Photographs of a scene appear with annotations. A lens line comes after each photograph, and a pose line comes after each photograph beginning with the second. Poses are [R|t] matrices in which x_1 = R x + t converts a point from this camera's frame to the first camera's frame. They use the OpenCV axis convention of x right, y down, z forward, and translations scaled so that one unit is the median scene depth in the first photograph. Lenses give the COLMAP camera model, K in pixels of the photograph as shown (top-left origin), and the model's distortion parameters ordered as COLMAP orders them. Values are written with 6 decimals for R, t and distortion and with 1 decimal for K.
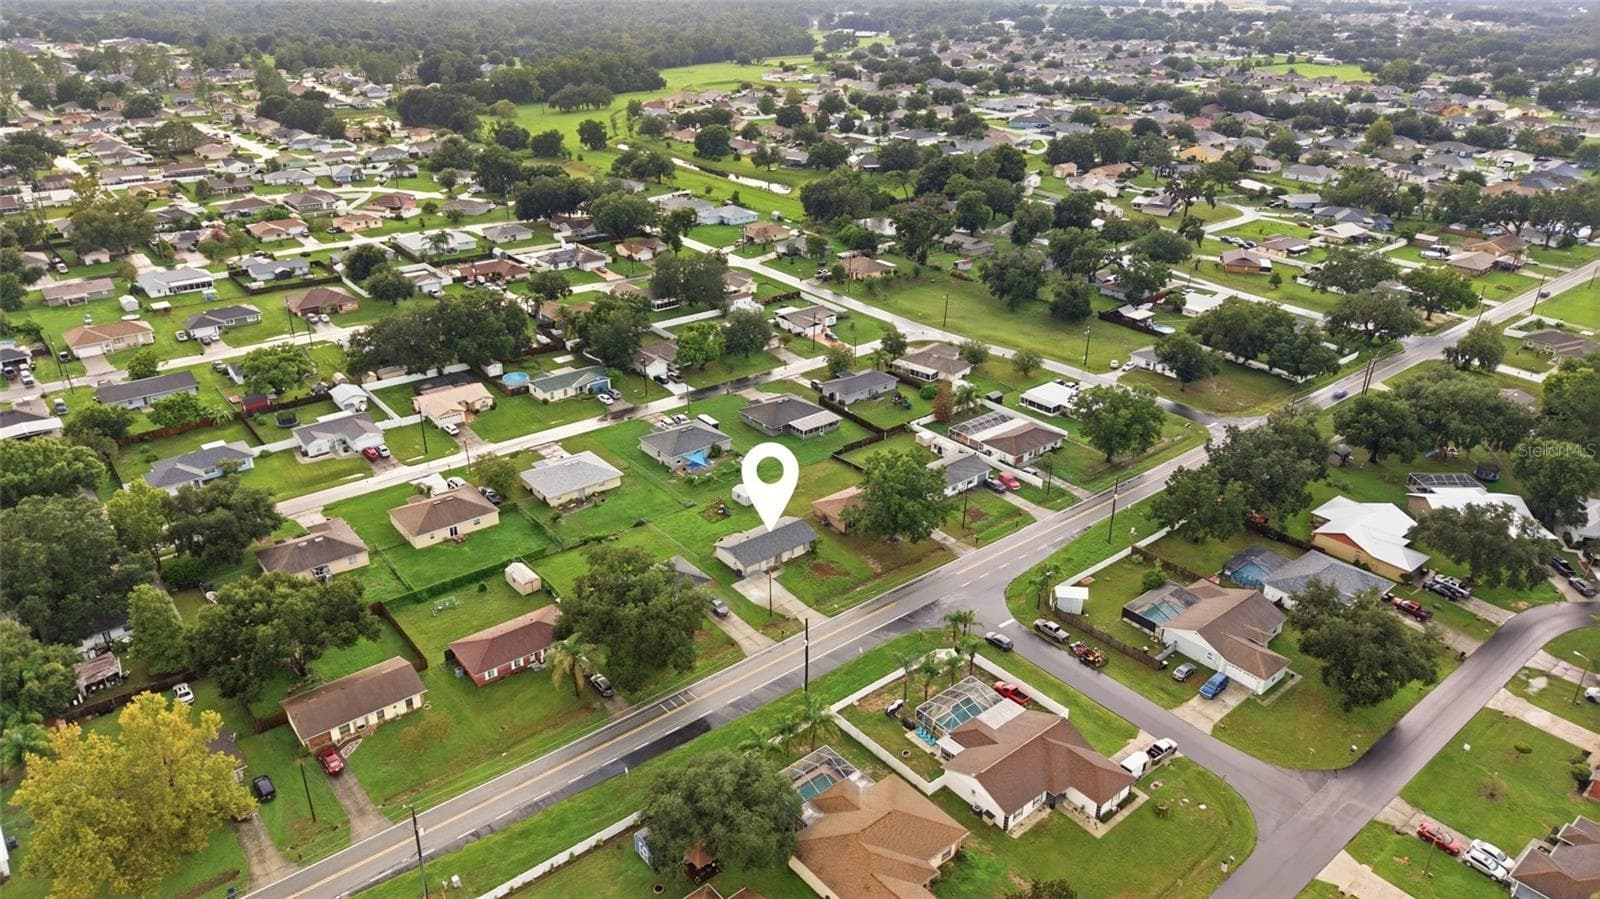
lens RADIAL K [[1064.8, 0, 800.0], [0, 1064.8, 449.5], [0, 0, 1]] dist [-0.005480, -0.006721]
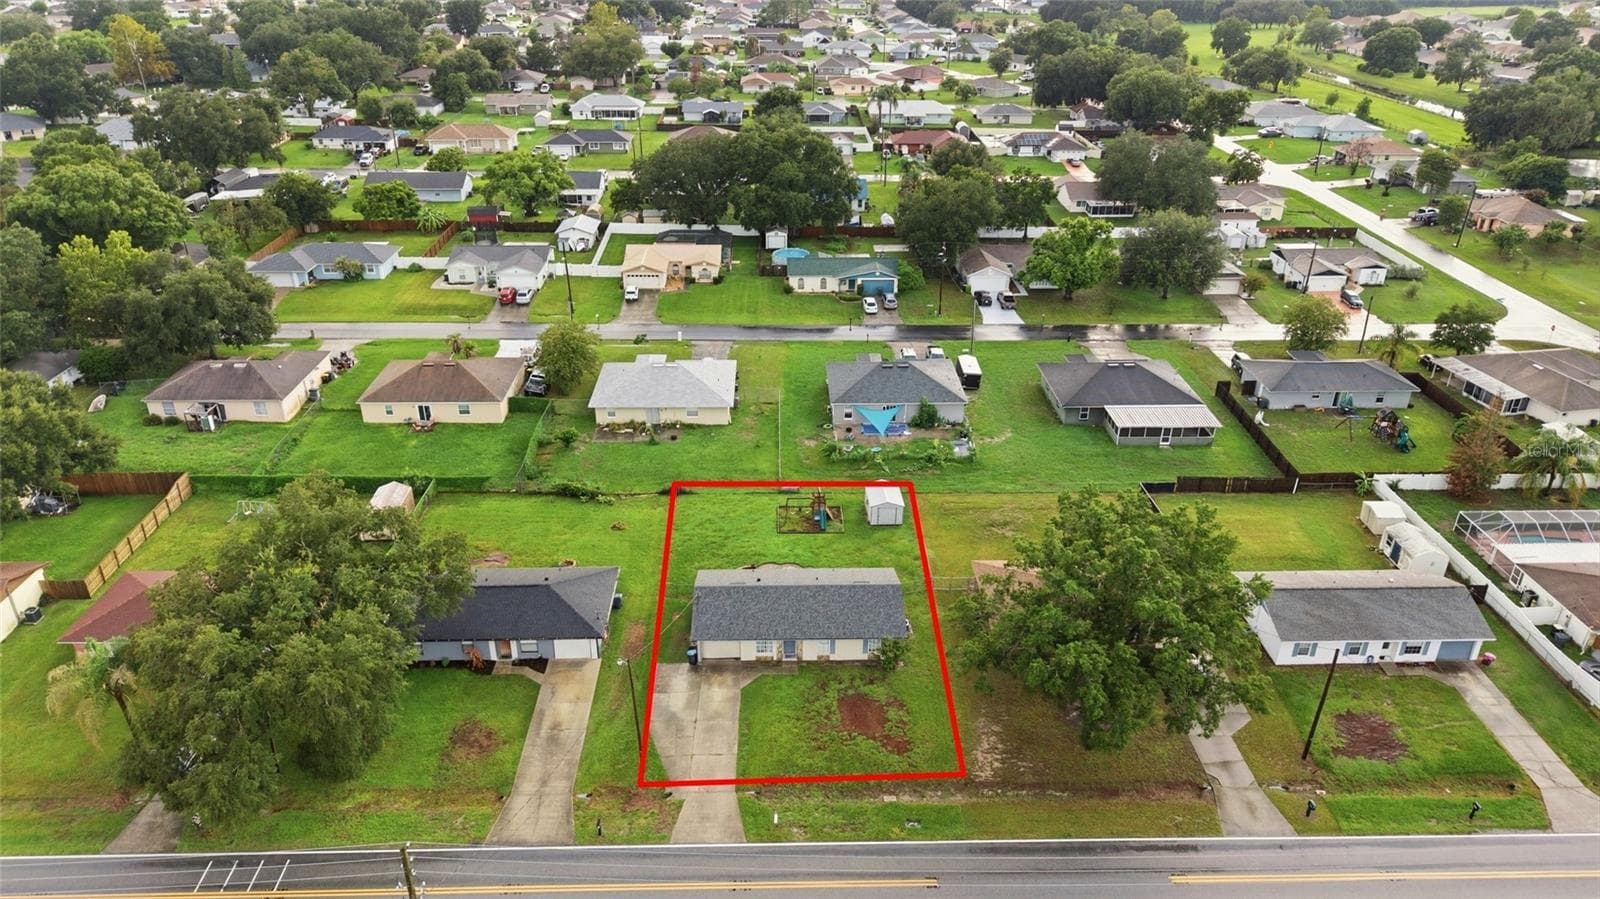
lens RADIAL K [[1064.8, 0, 800.0], [0, 1064.8, 449.5], [0, 0, 1]] dist [-0.005480, -0.006721]
pose [[0.778911, 0.268598, -0.566703, 0.156260], [-0.260323, 0.960588, 0.097482, -0.015596], [0.570552, 0.071596, 0.818135, 0.471458]]
